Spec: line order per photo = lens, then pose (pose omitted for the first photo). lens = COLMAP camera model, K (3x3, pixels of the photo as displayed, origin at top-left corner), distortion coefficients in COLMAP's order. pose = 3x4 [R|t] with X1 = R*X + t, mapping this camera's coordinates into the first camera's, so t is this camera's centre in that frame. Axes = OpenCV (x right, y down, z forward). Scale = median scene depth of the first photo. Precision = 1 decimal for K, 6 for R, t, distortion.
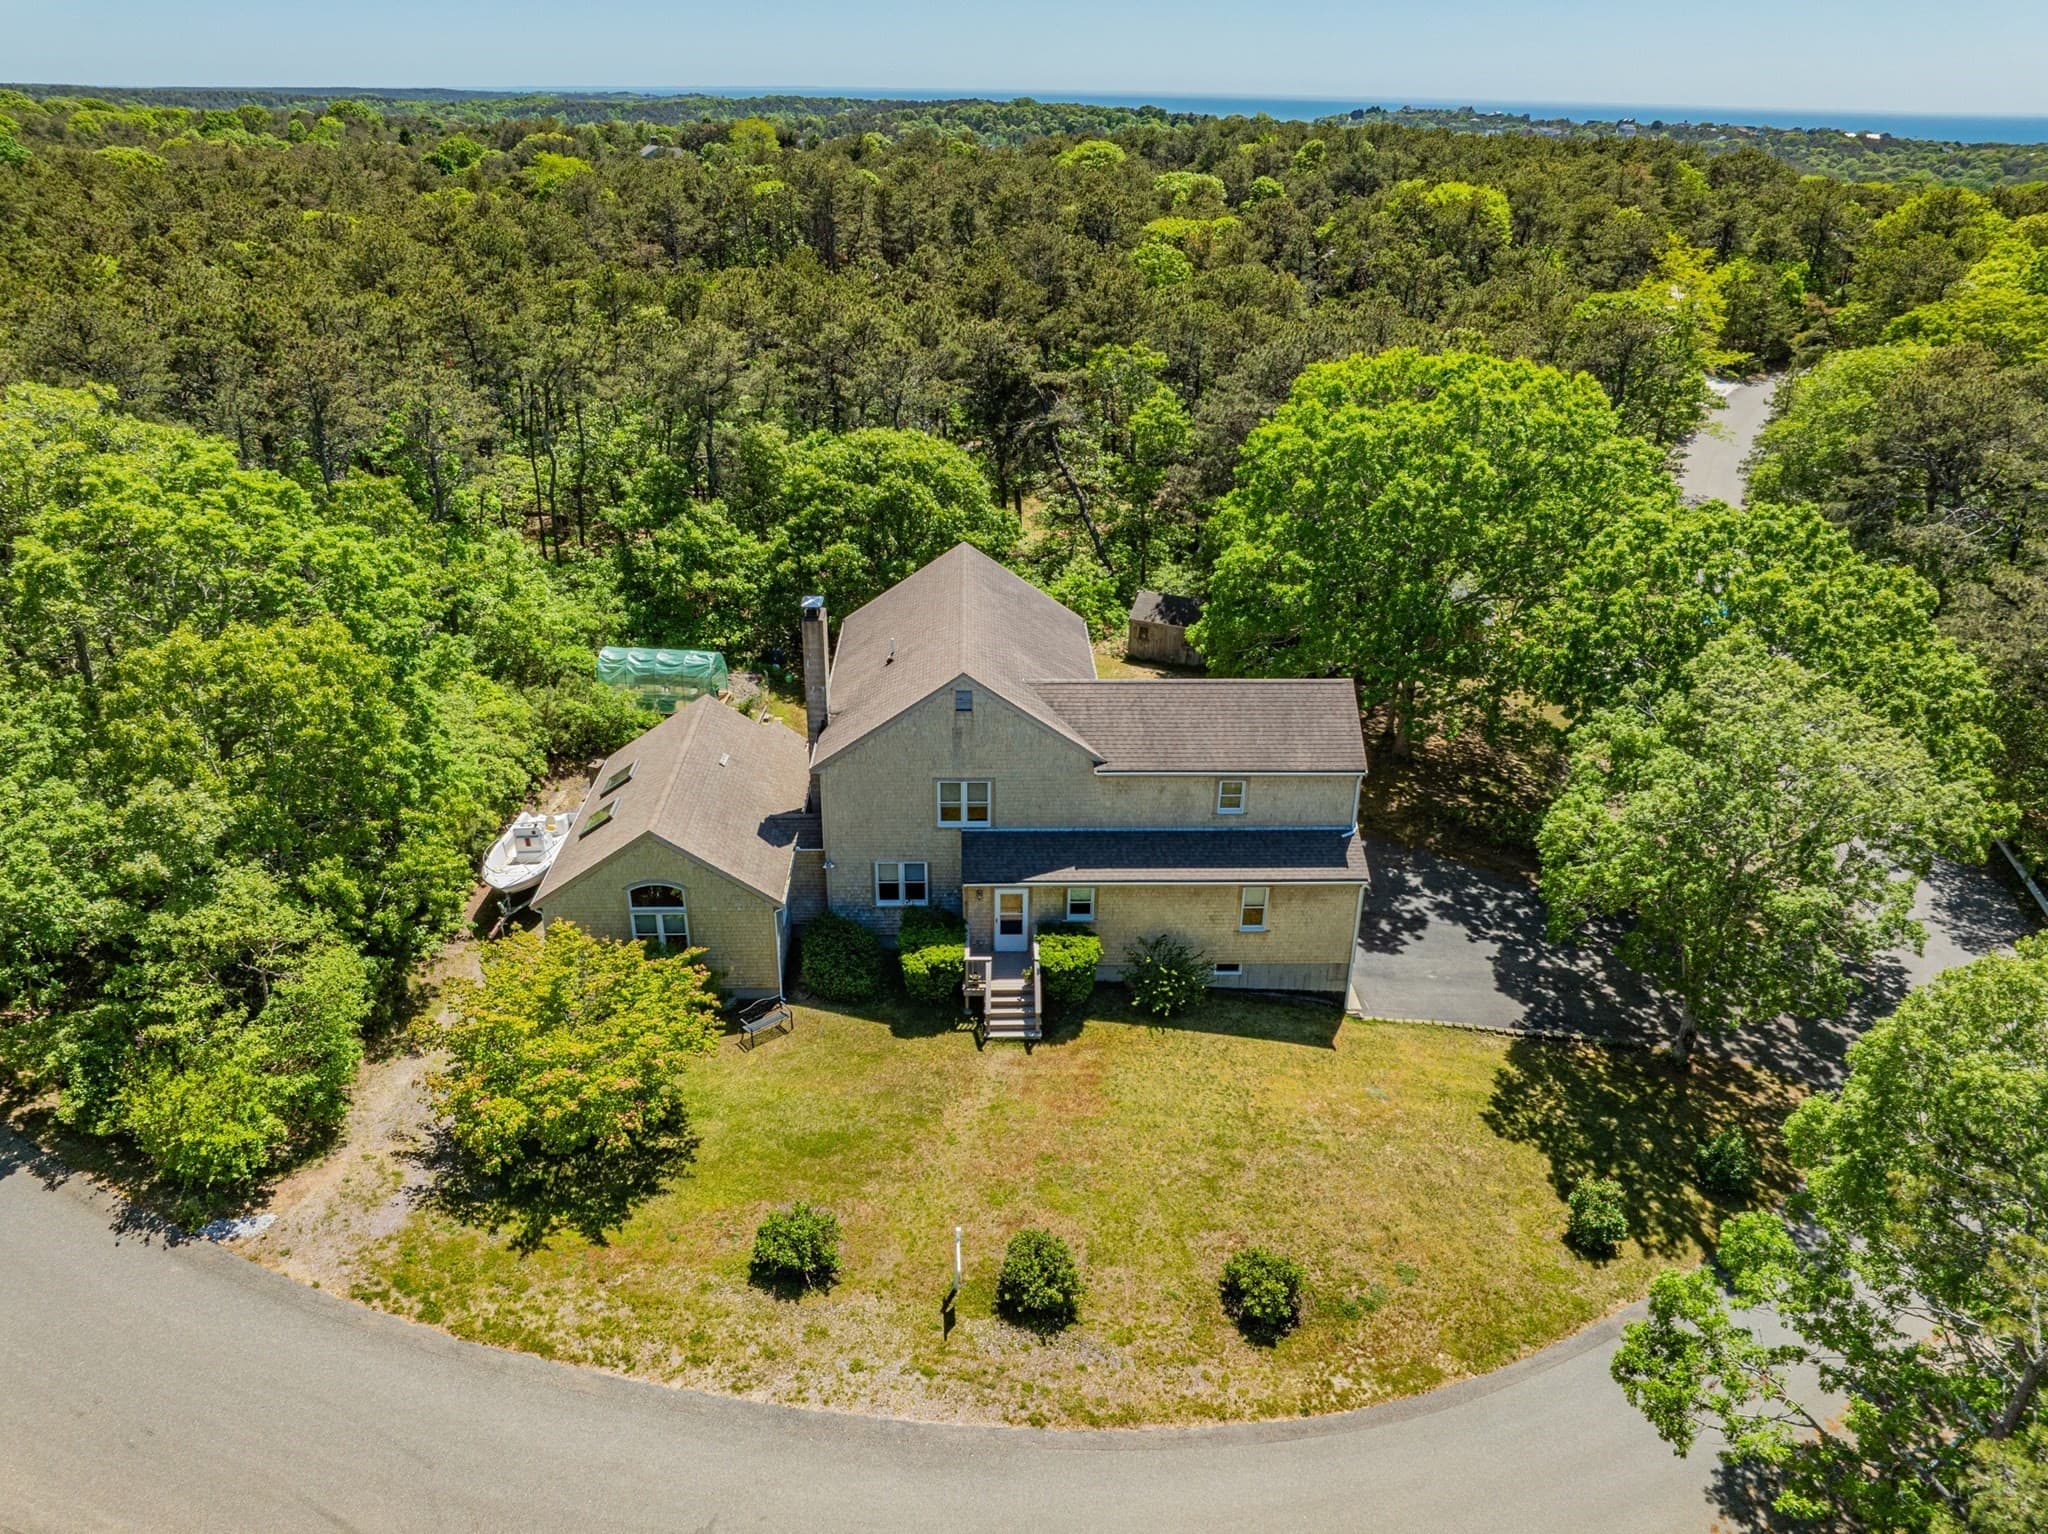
lens RADIAL K [[1434.2, 0, 1024.0], [0, 1434.2, 767.0], [0, 0, 1]] dist [-0.001380, -0.000287]
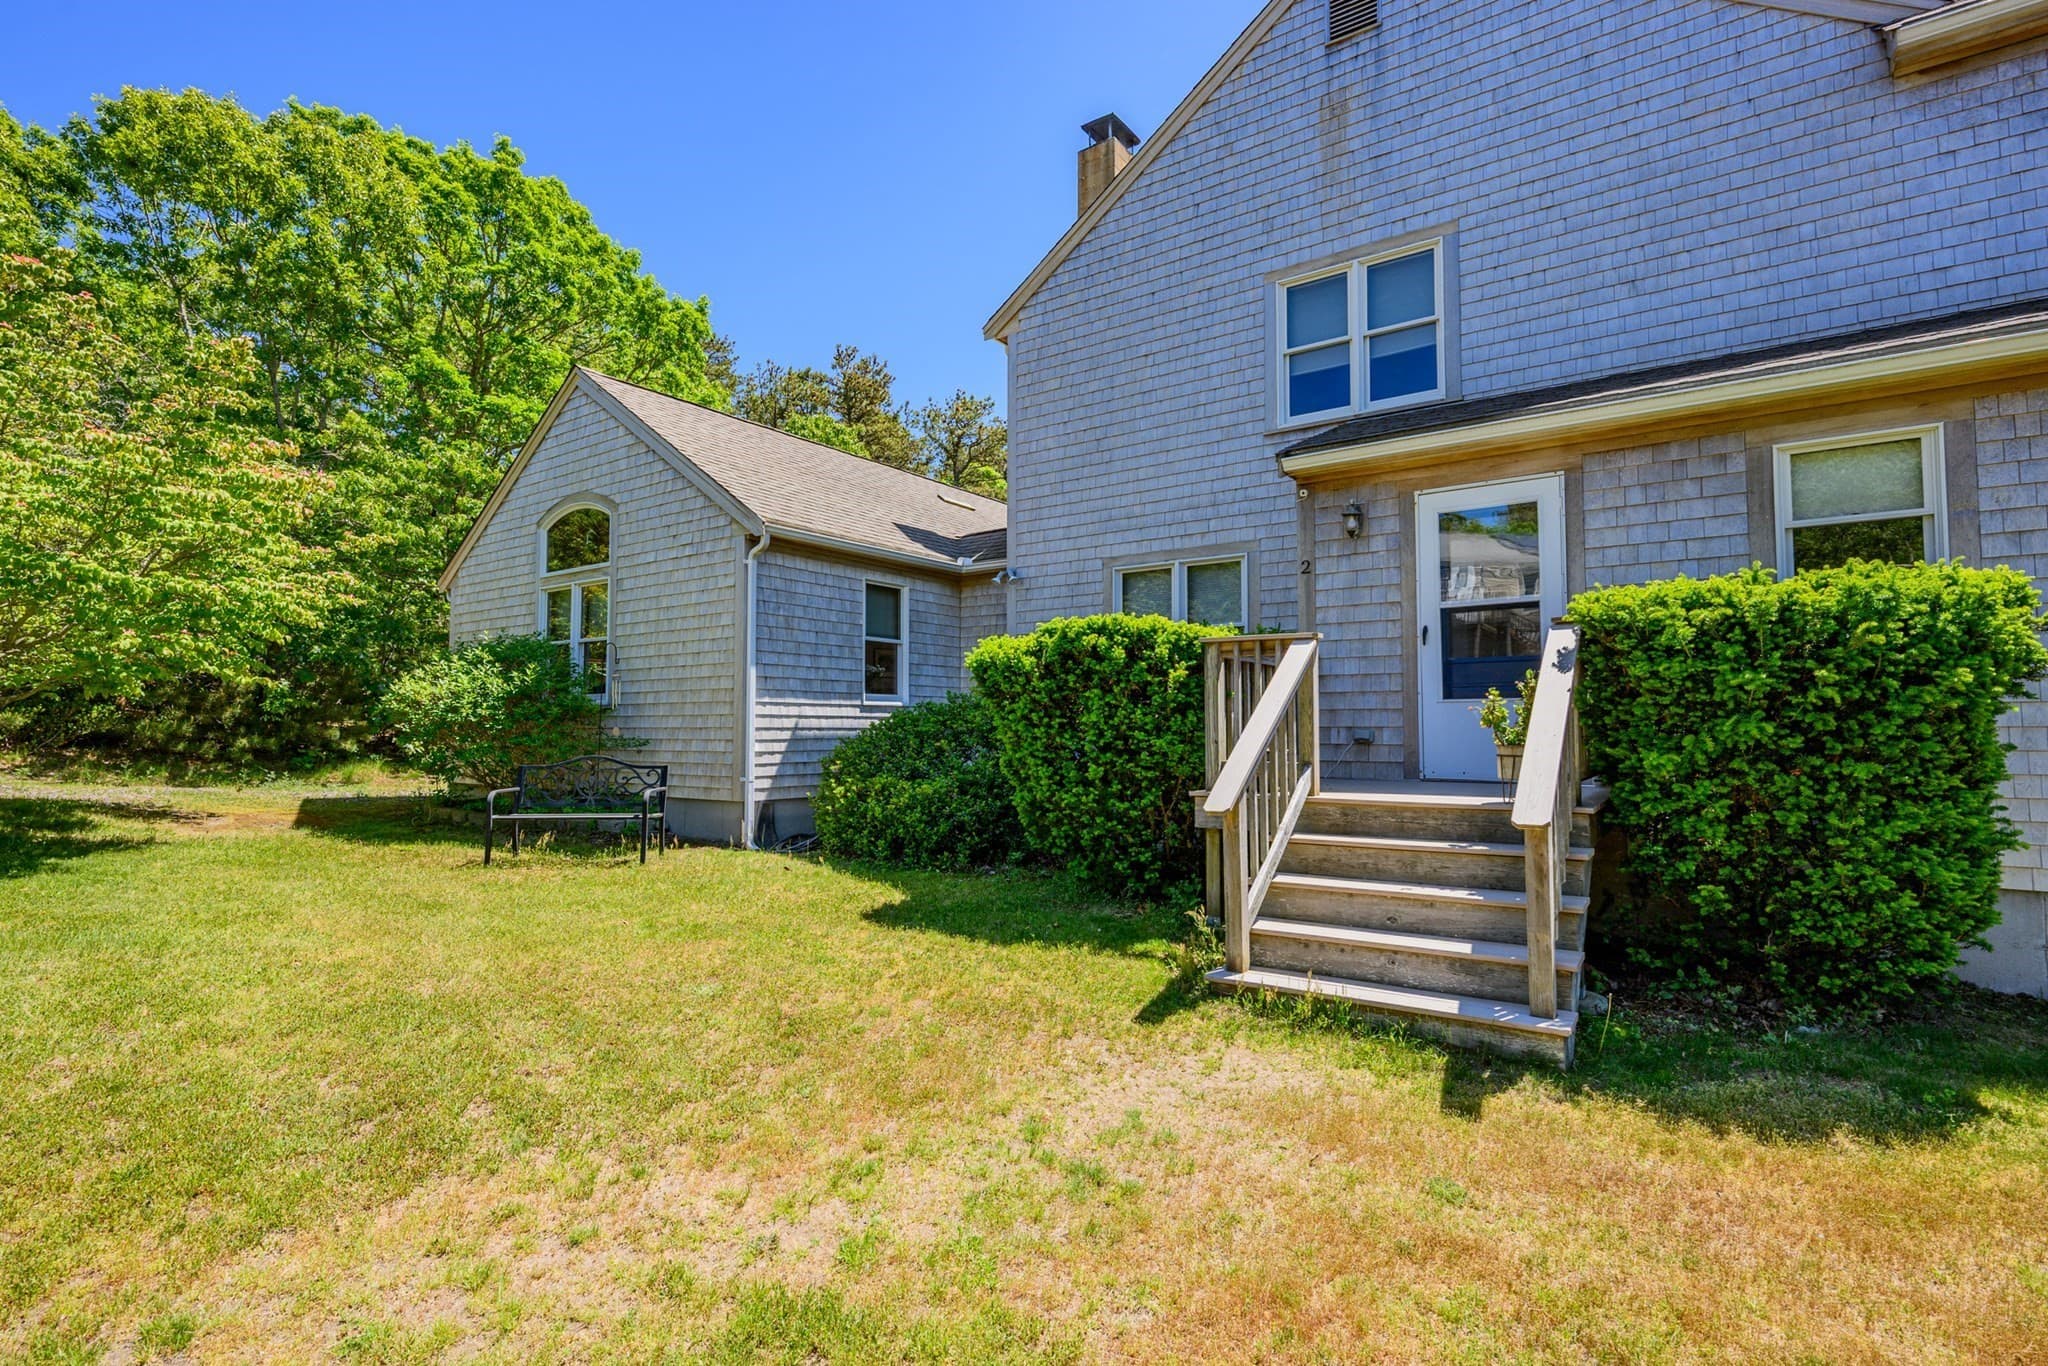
lens RADIAL K [[946.9, 0, 1024.0], [0, 946.9, 683.0], [0, 0, 1]] dist [-0.001086, 0.000062]
pose [[0.799334, -0.034235, -0.599911, 0.024328], [-0.259686, 0.880645, -0.396267, 0.203406], [0.541874, 0.472538, 0.695039, 0.872106]]
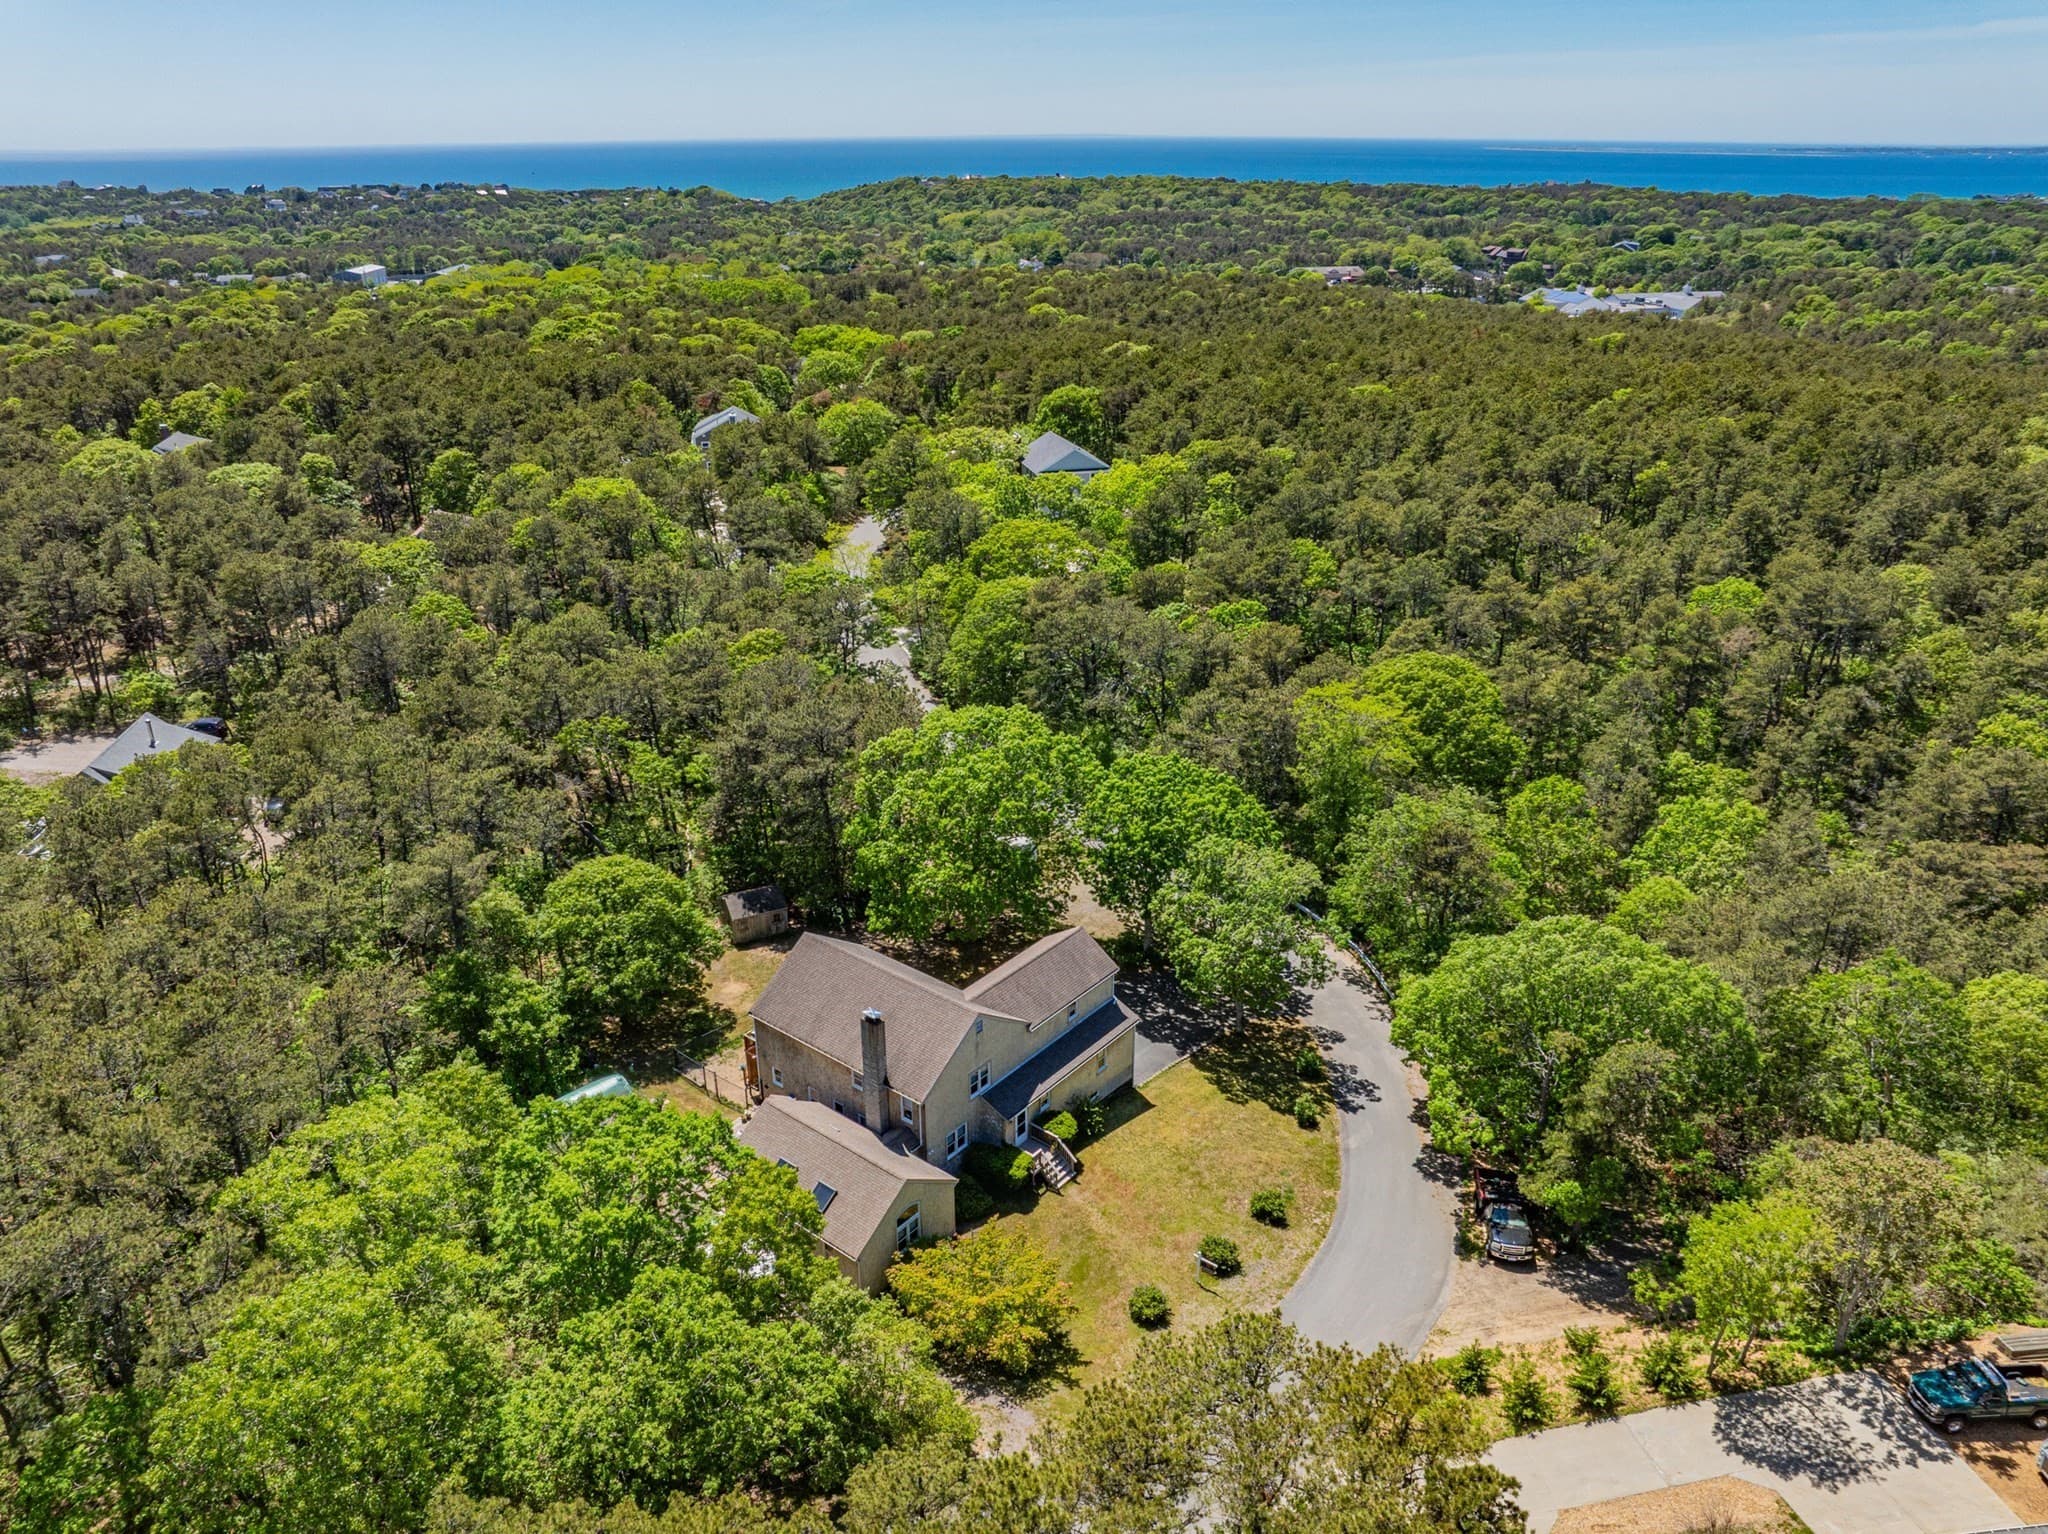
lens RADIAL K [[1434.2, 0, 1024.0], [0, 1434.2, 767.0], [0, 0, 1]] dist [-0.001380, -0.000287]
pose [[0.656990, -0.315732, 0.684600, -1.112950], [0.331586, 0.936547, 0.113714, -0.526585], [-0.677063, 0.152294, 0.719994, -0.363260]]
